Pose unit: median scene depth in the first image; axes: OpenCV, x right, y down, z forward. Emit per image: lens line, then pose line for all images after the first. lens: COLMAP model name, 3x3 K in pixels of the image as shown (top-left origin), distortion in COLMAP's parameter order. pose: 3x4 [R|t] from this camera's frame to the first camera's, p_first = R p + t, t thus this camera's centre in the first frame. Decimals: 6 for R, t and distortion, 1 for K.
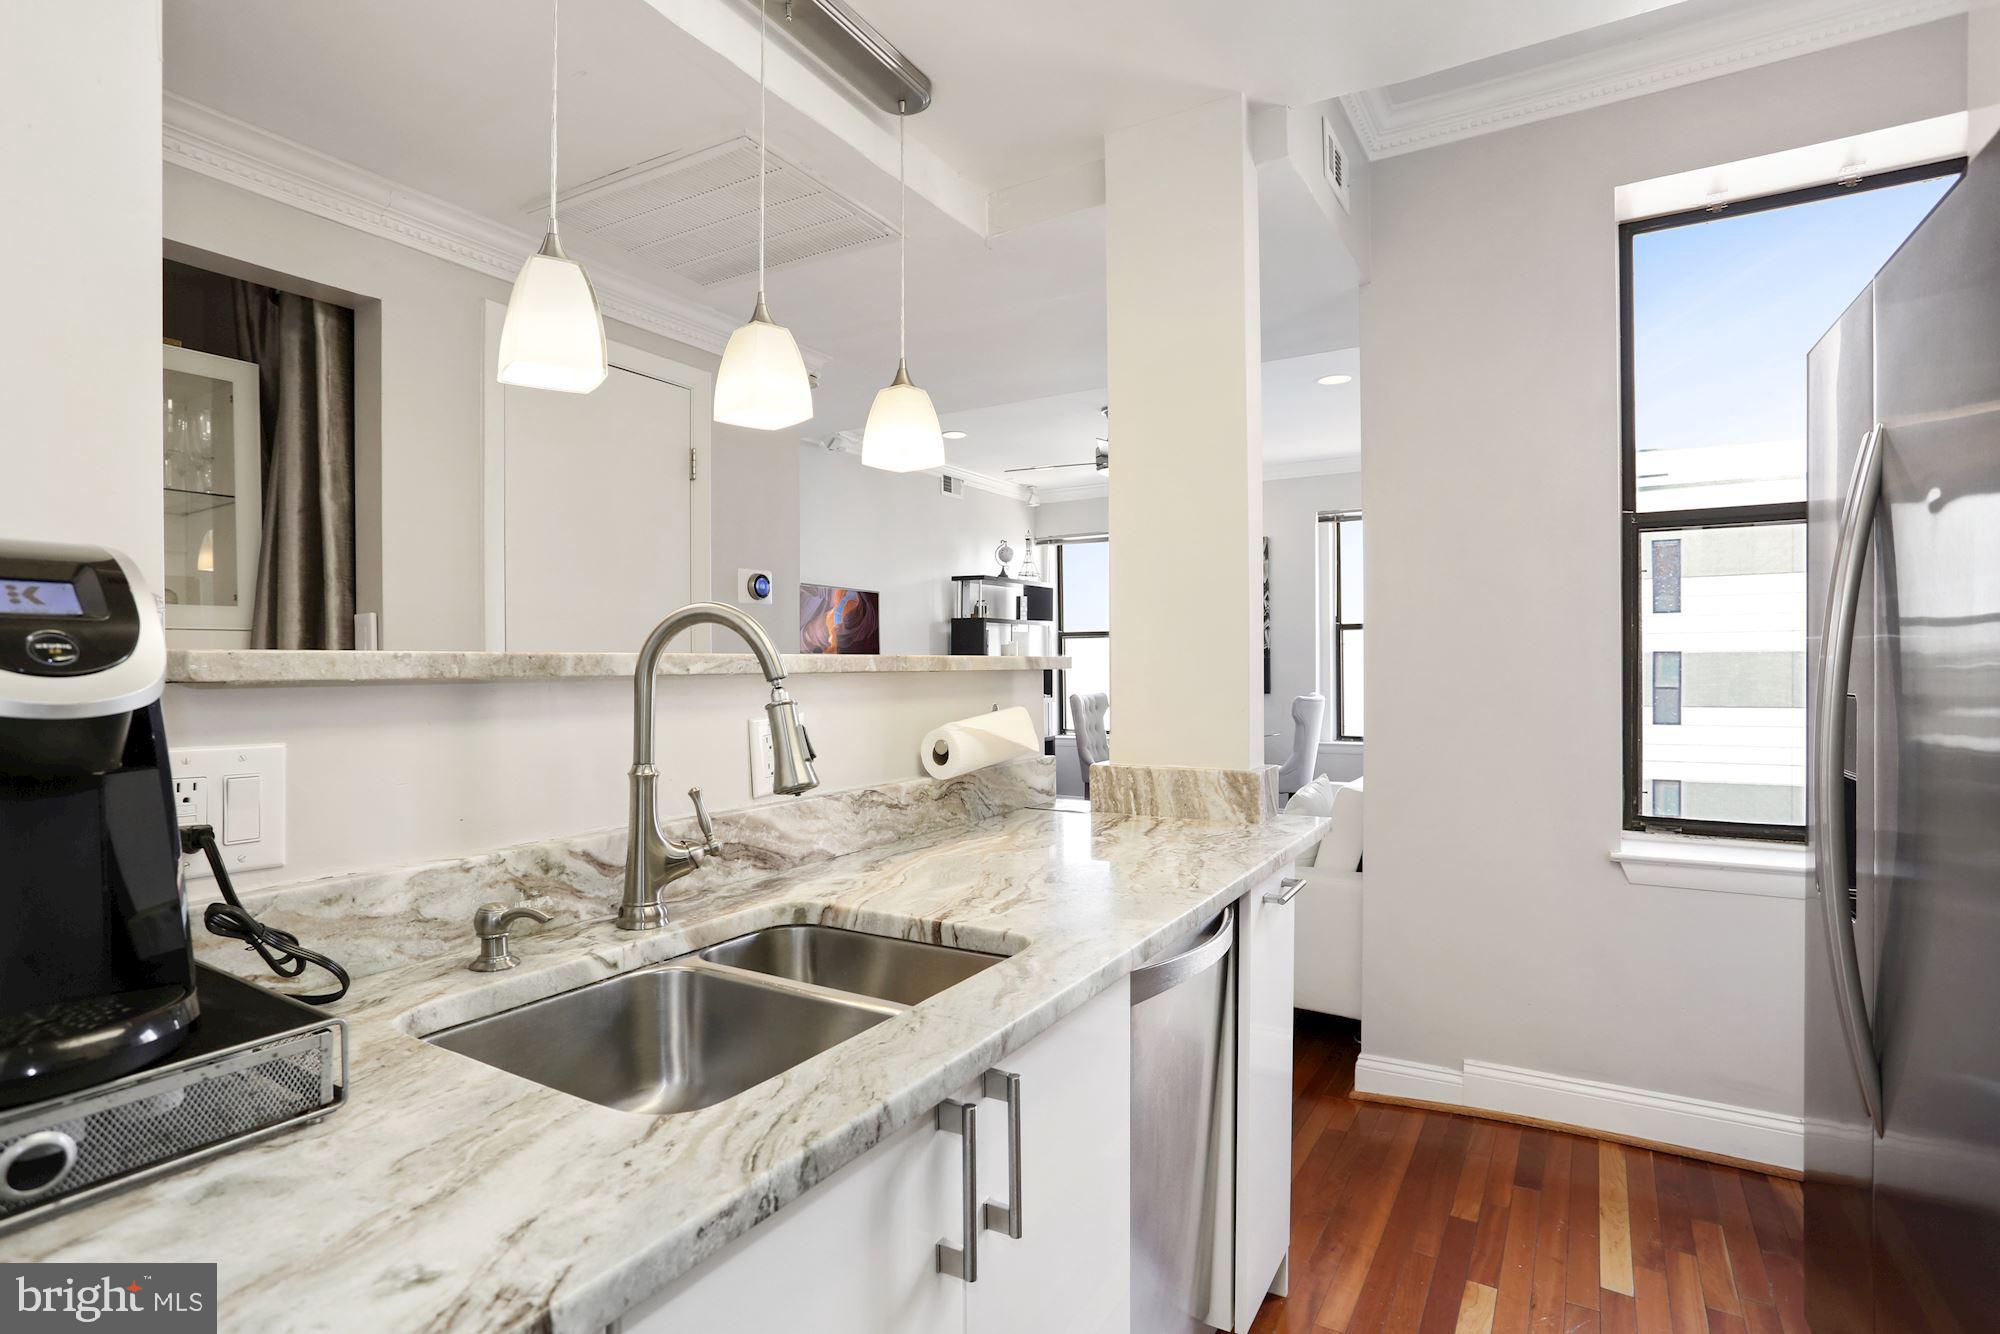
lens RADIAL K [[993.3, 0, 981.5], [0, 993.3, 672.3], [0, 0, 1]] dist [-0.042295, 0.023813]
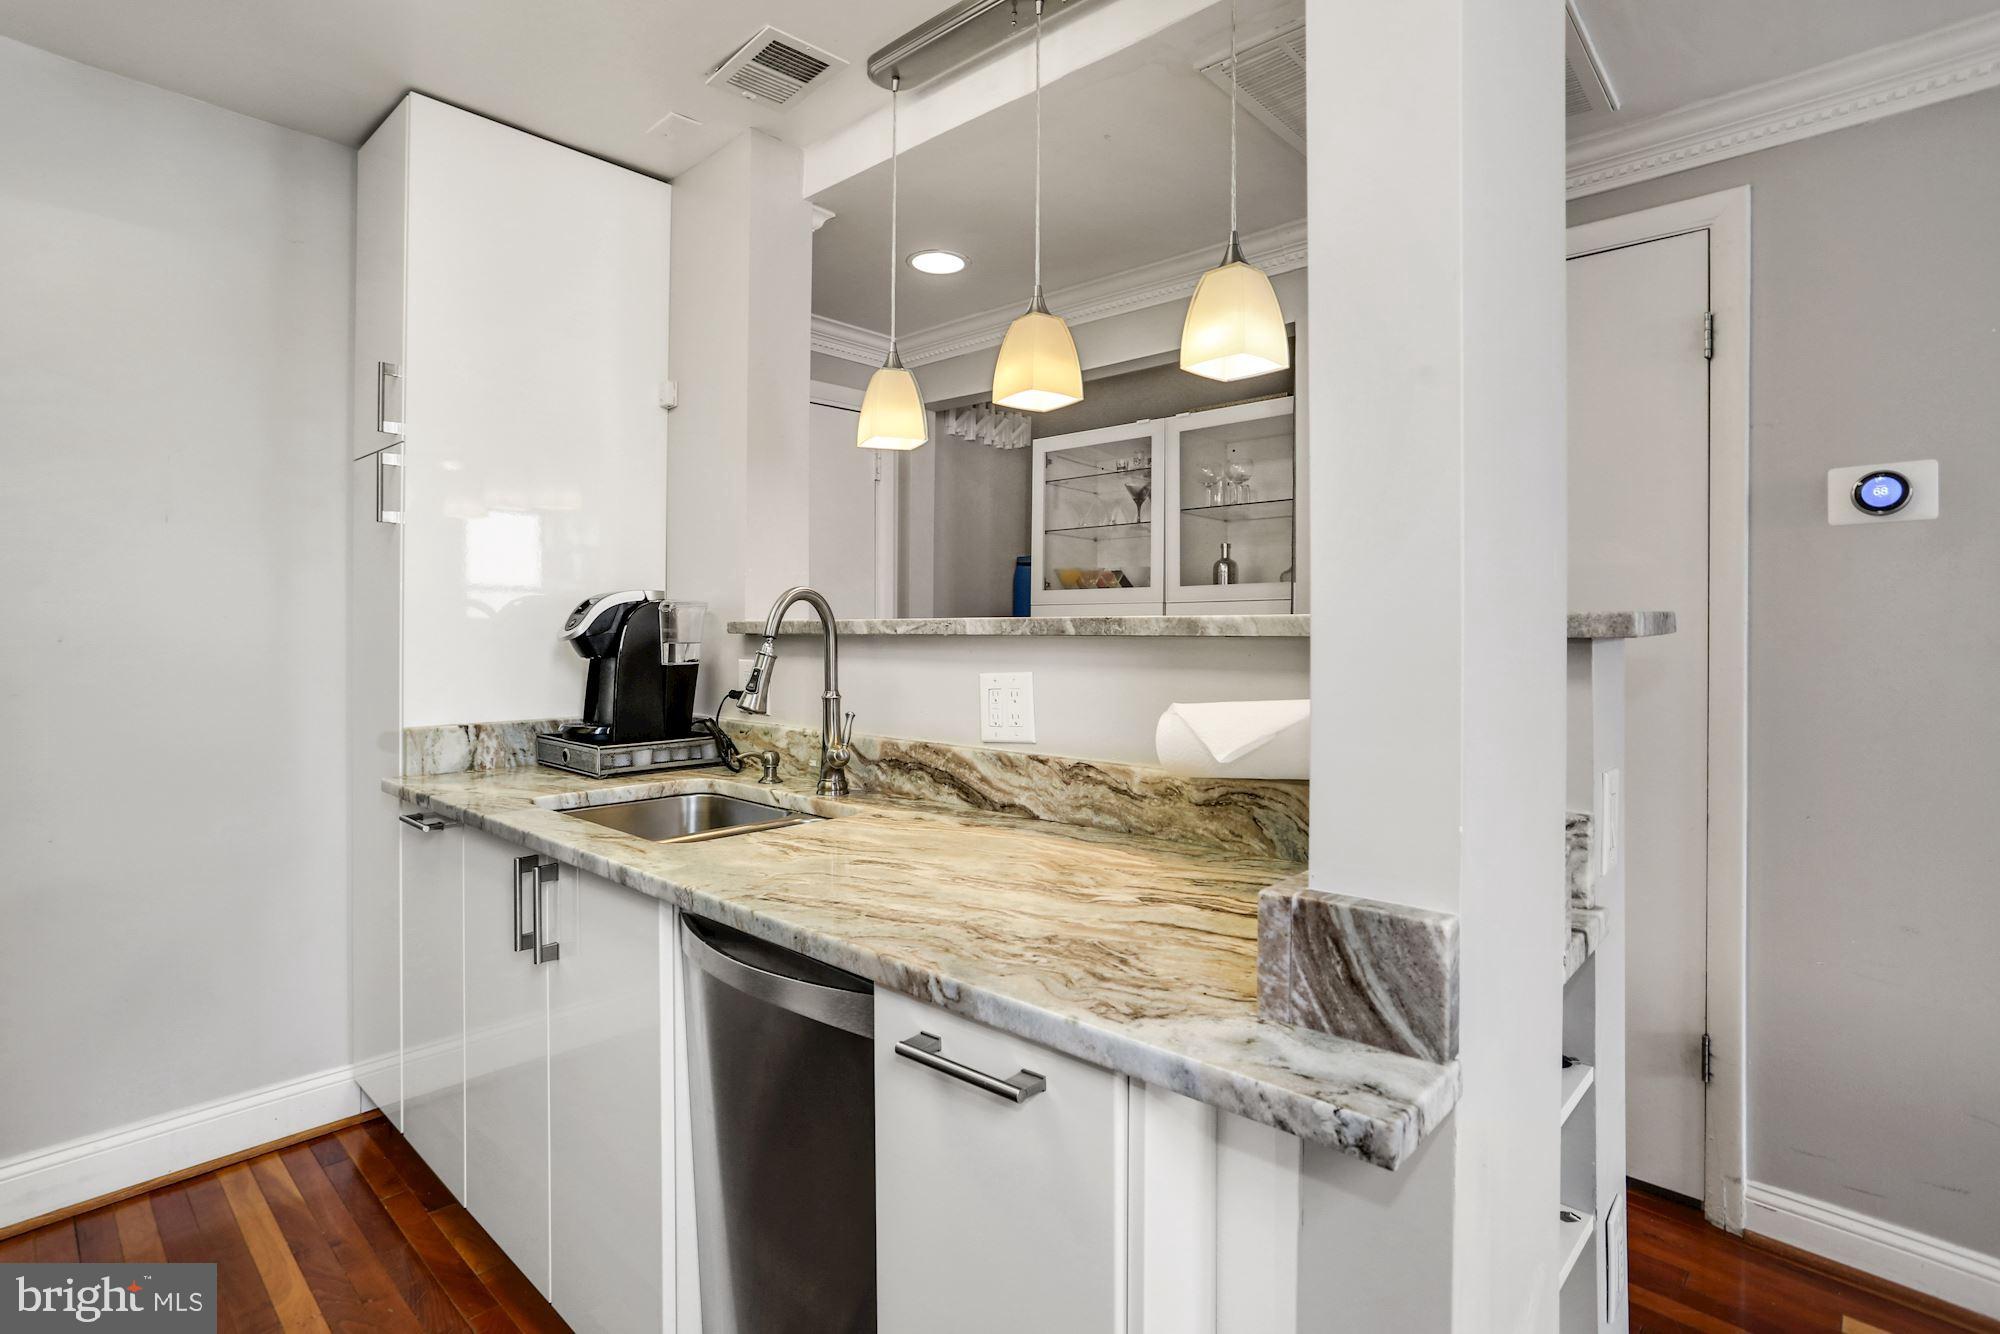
lens RADIAL K [[993.3, 0, 969.5], [0, 993.3, 636.6], [0, 0, 1]] dist [-0.042295, 0.023813]
pose [[-0.214966, 0.014723, -0.976510, 1.172869], [-0.003693, 0.999867, 0.015888, -0.019159], [0.976614, 0.007022, -0.214883, 1.588330]]
